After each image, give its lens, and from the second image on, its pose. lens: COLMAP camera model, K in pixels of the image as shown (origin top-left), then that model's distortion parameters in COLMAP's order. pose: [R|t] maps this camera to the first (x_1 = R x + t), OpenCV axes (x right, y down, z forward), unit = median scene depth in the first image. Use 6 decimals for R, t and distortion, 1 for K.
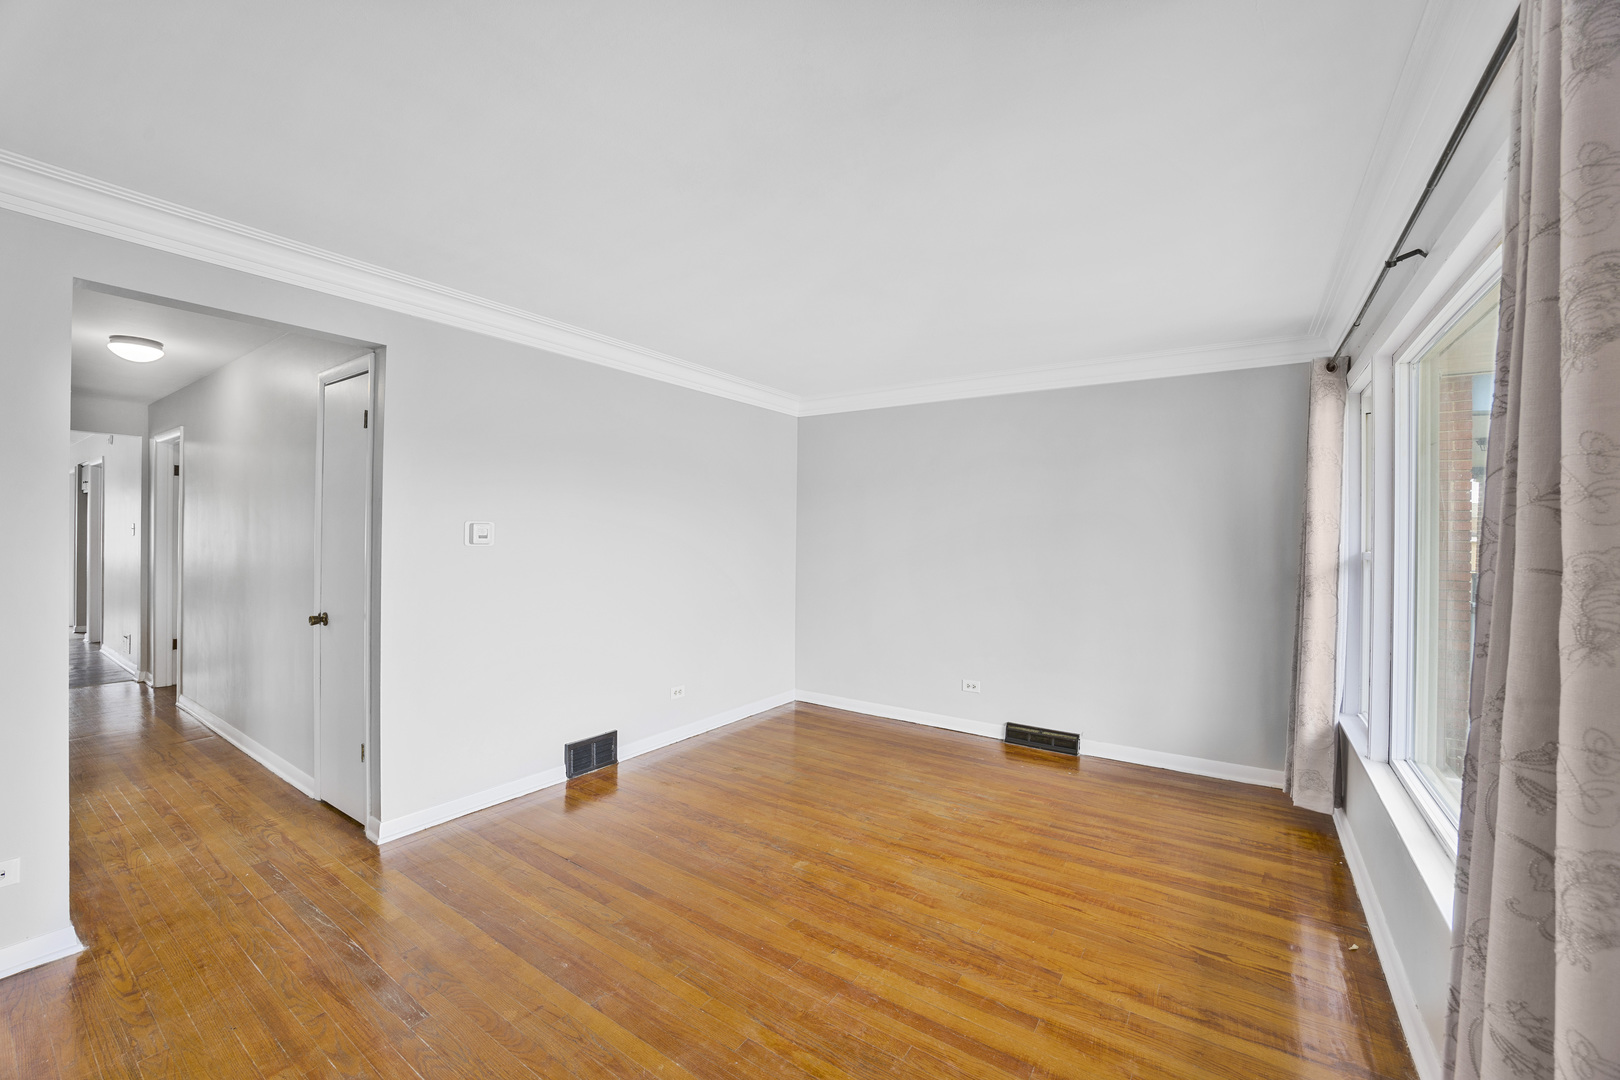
lens RADIAL K [[657.1, 0, 810.4], [0, 657.1, 527.5], [0, 0, 1]] dist [-0.043246, 0.010658]
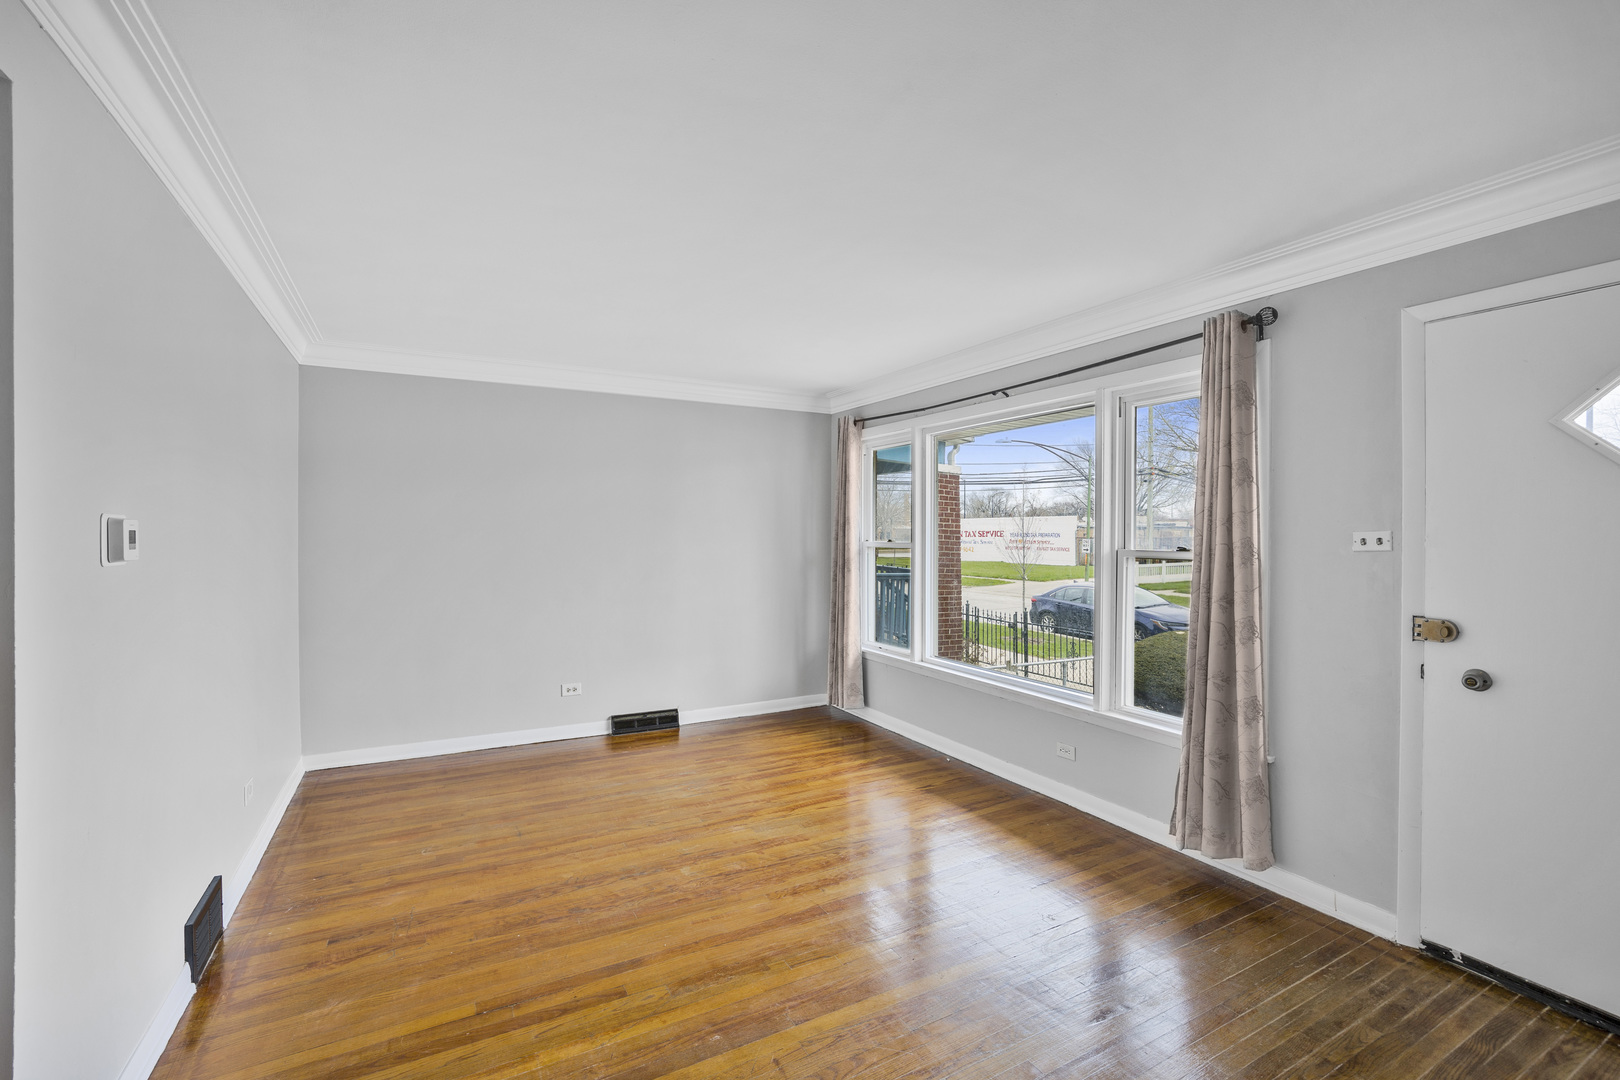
lens RADIAL K [[712.9, 0, 827.9], [0, 712.9, 536.4], [0, 0, 1]] dist [-0.027941, 0.007465]
pose [[0.430649, -0.013122, 0.902424, -0.766504], [-0.006831, 0.999818, 0.017798, -0.005530], [-0.902494, -0.013829, 0.430481, 0.308892]]
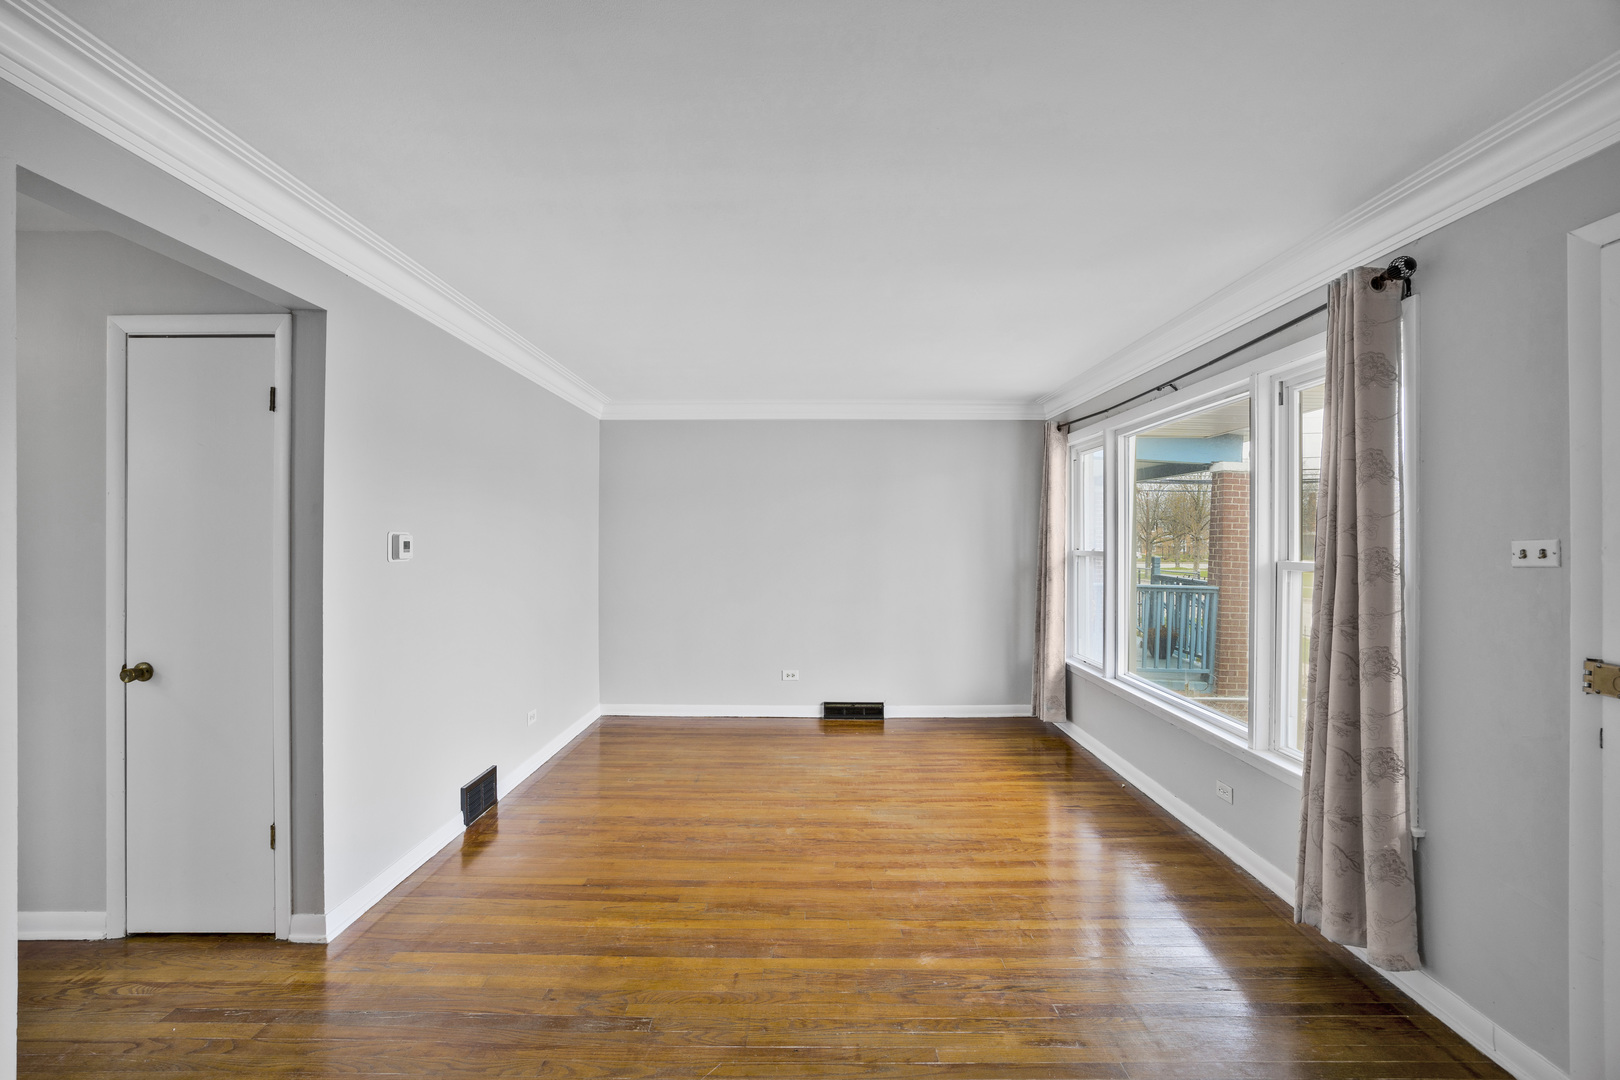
lens RADIAL K [[712.9, 0, 819.0], [0, 712.9, 536.6], [0, 0, 1]] dist [-0.027941, 0.007465]
pose [[0.819835, -0.007101, 0.572555, -0.599315], [0.002217, 0.999955, 0.009228, -0.010972], [-0.572595, -0.006296, 0.819814, -0.046805]]
